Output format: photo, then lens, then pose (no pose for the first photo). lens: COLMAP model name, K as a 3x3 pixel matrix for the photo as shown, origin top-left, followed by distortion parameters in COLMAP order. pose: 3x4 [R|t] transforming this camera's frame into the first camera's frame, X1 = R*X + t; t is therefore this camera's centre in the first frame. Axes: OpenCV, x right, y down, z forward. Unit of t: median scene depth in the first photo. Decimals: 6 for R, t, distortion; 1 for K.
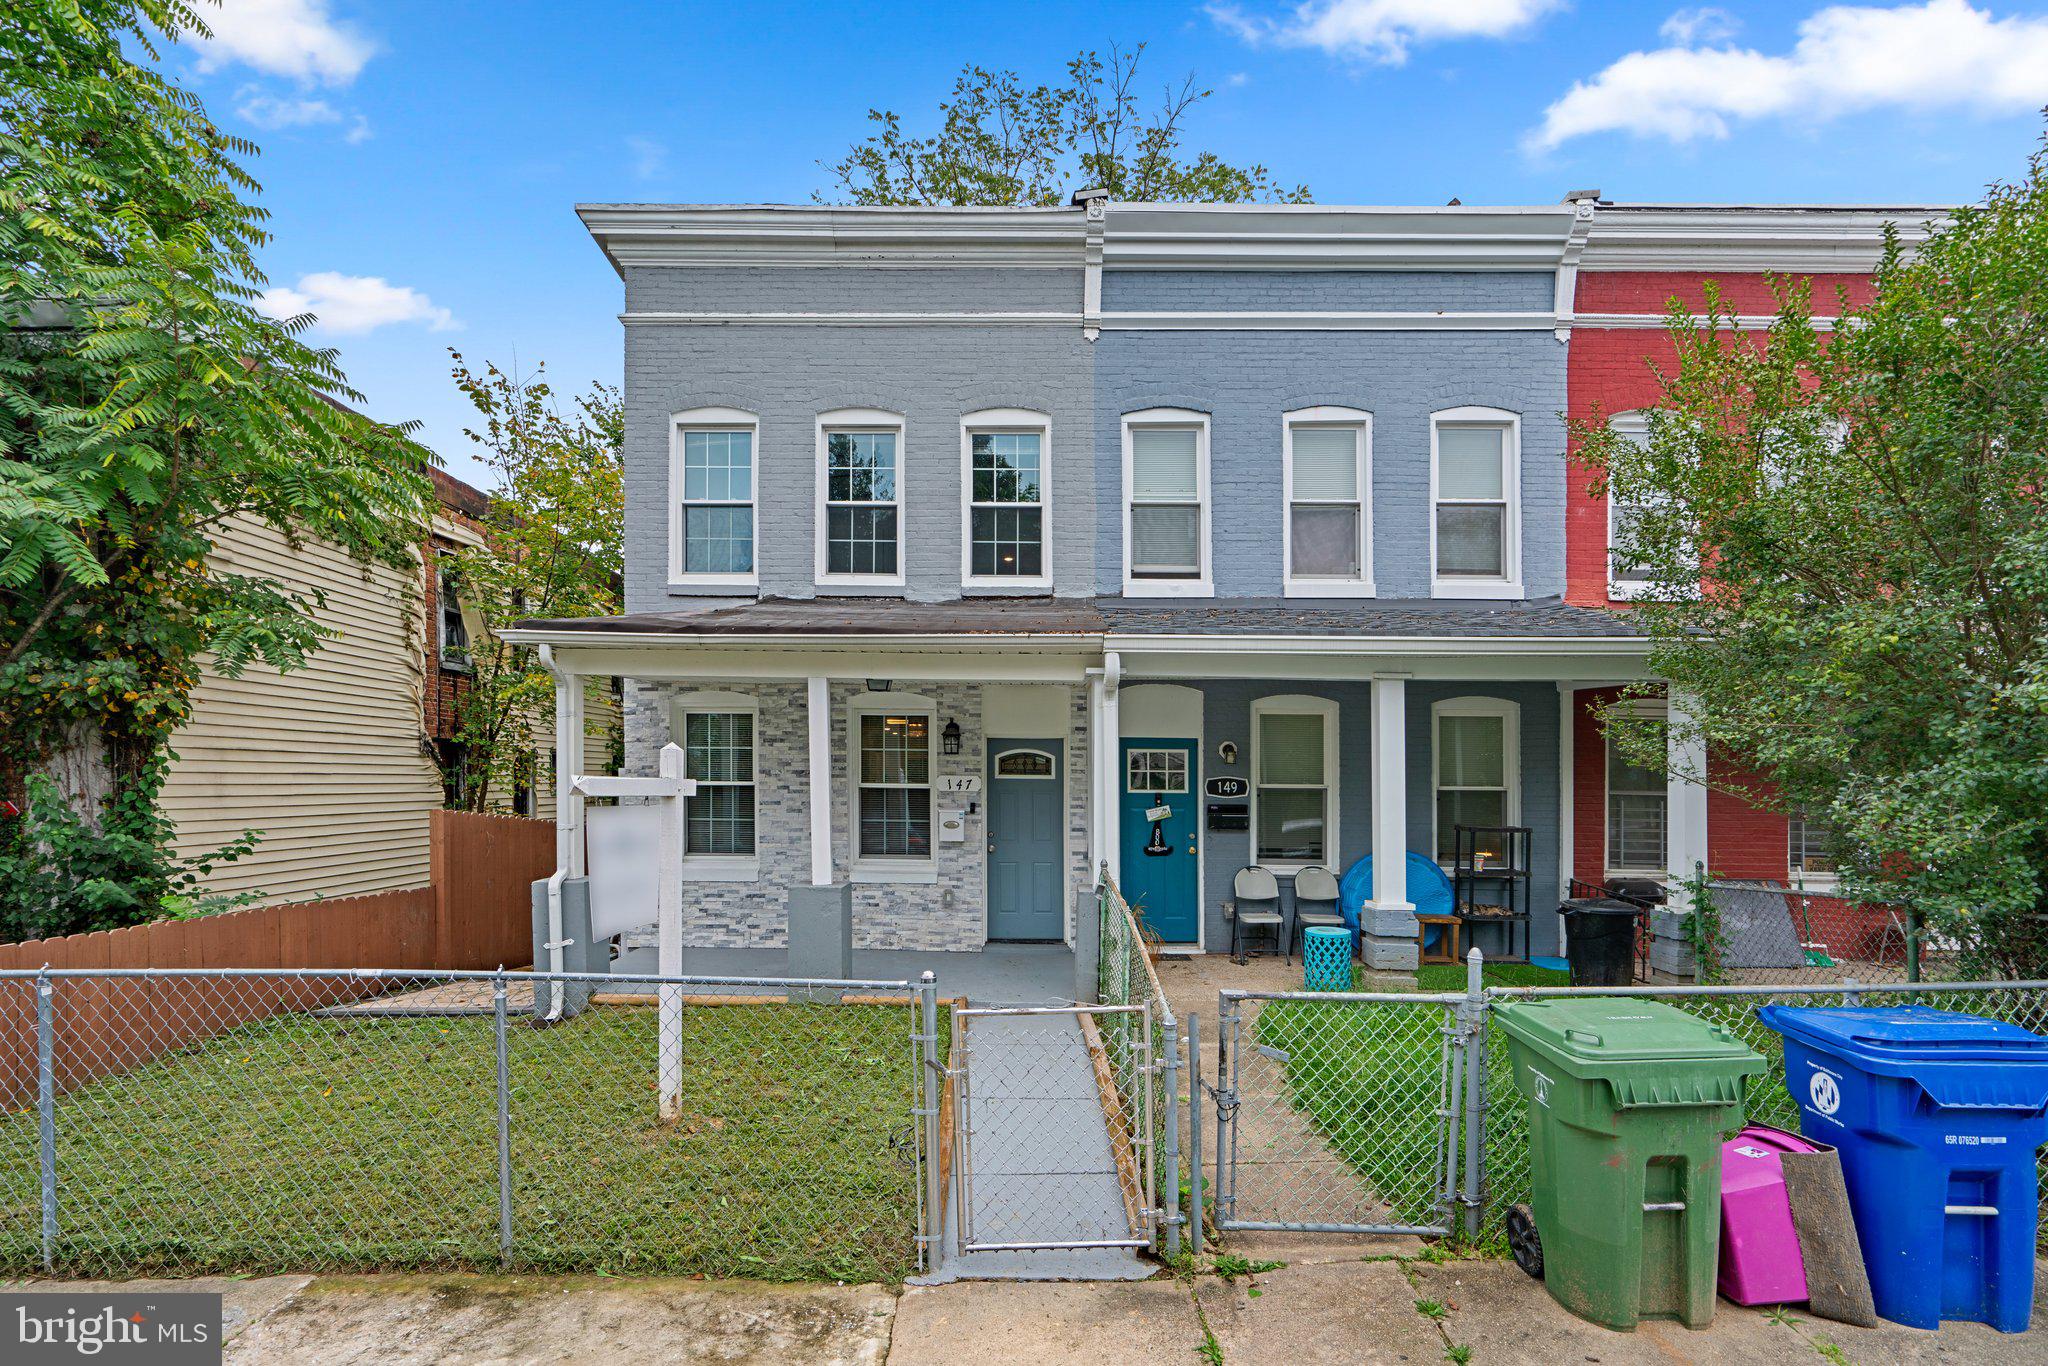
lens RADIAL K [[923.1, 0, 1017.2], [0, 923.1, 767.5], [0, 0, 1]] dist [-0.007306, 0.003297]
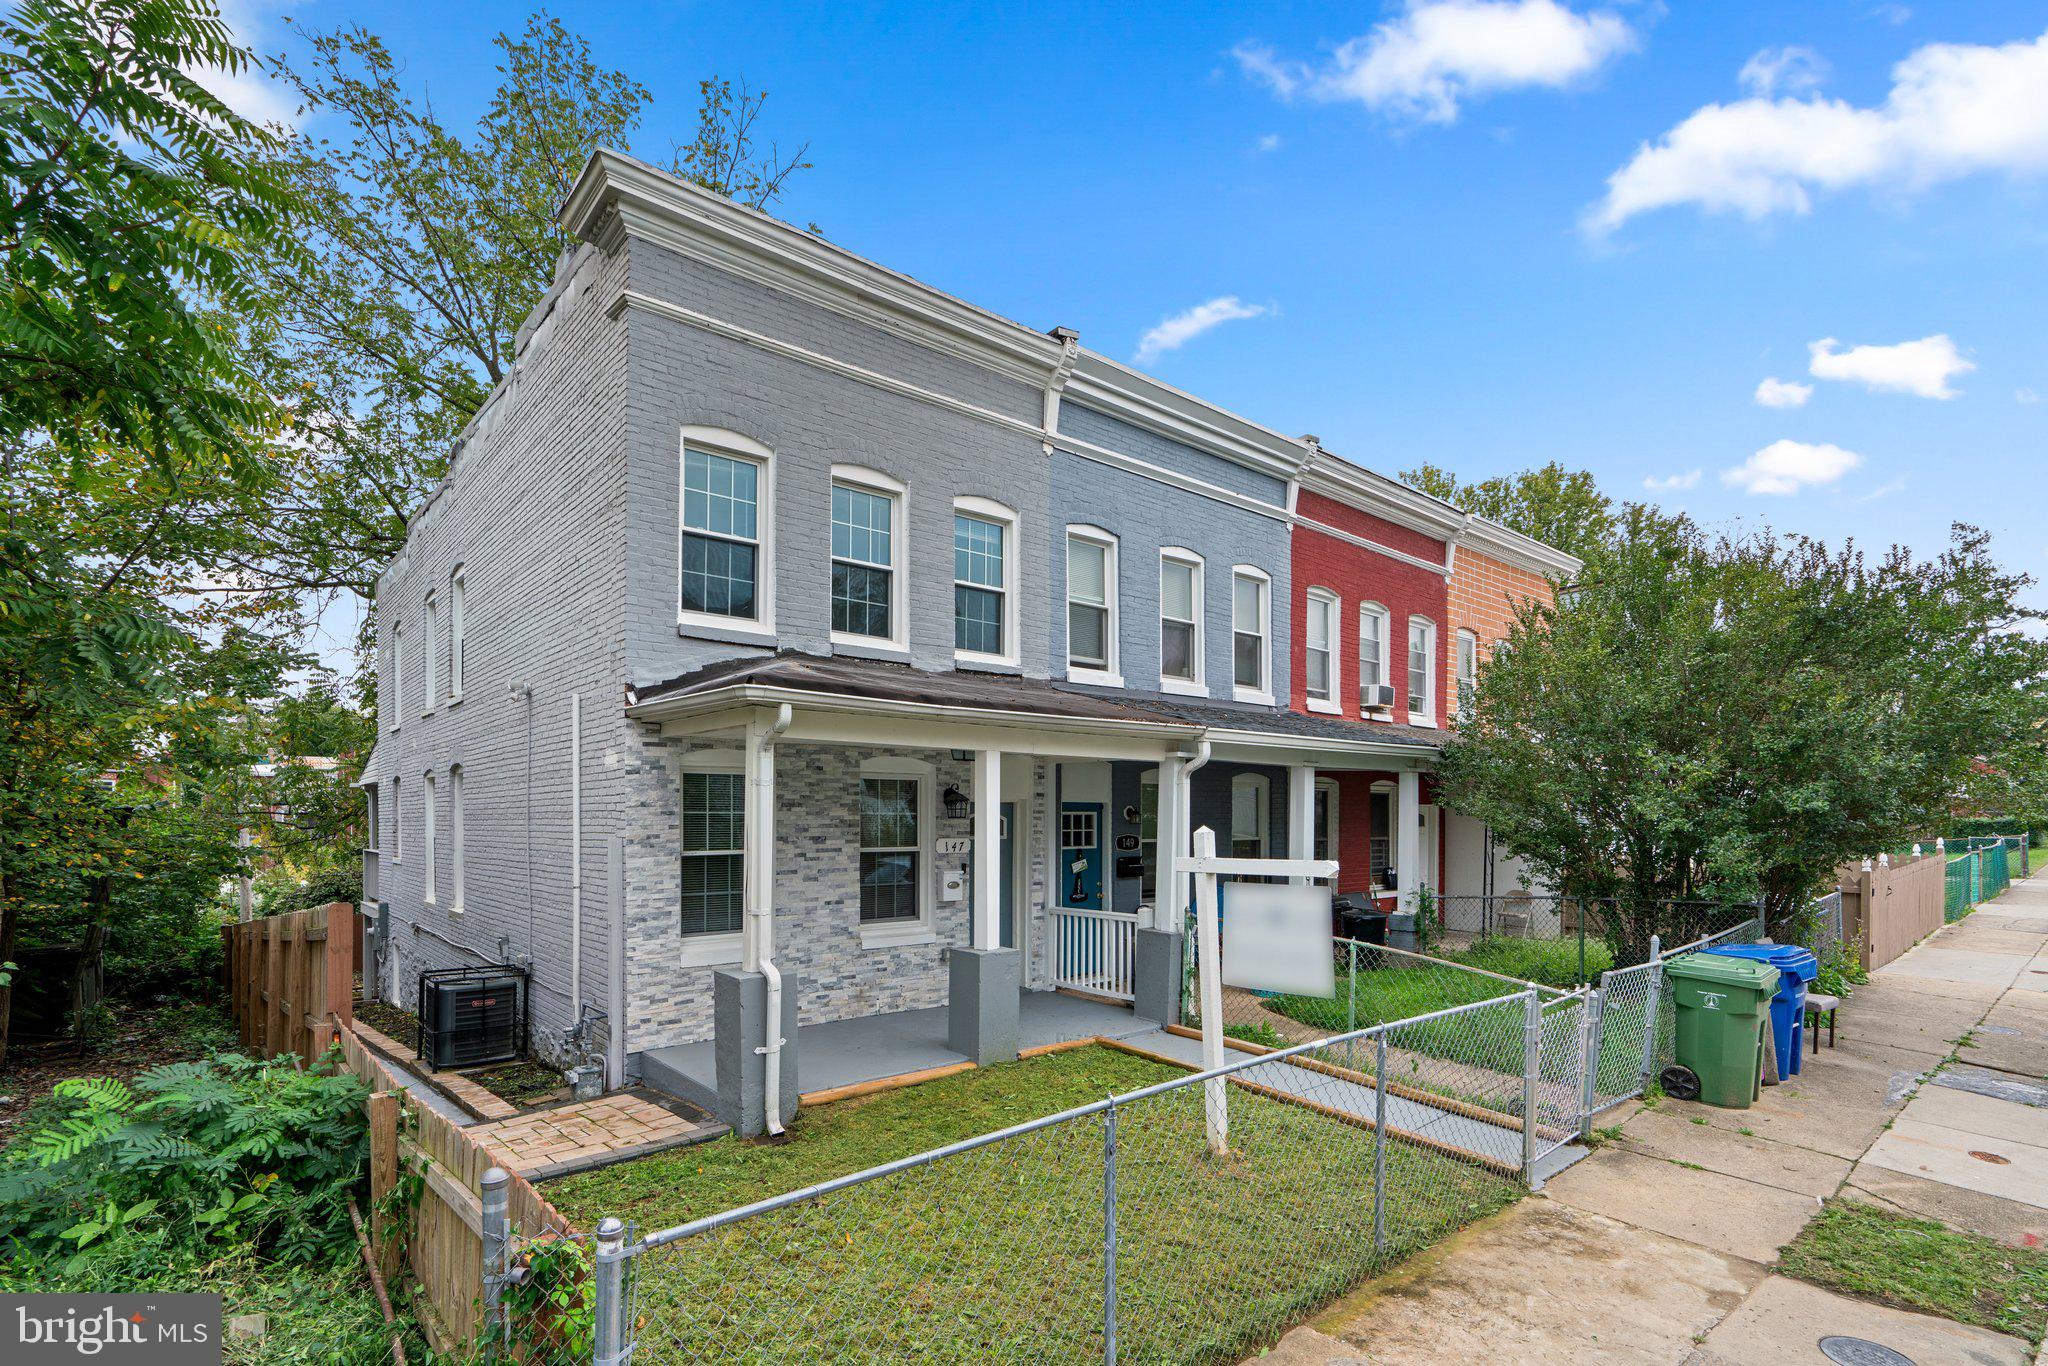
lens RADIAL K [[923.1, 0, 996.5], [0, 923.1, 807.5], [0, 0, 1]] dist [-0.007306, 0.003297]
pose [[0.783656, -0.002139, 0.621192, -0.680122], [0.001616, 0.999998, 0.001405, -0.027611], [-0.621193, -0.000097, 0.783657, 0.142683]]
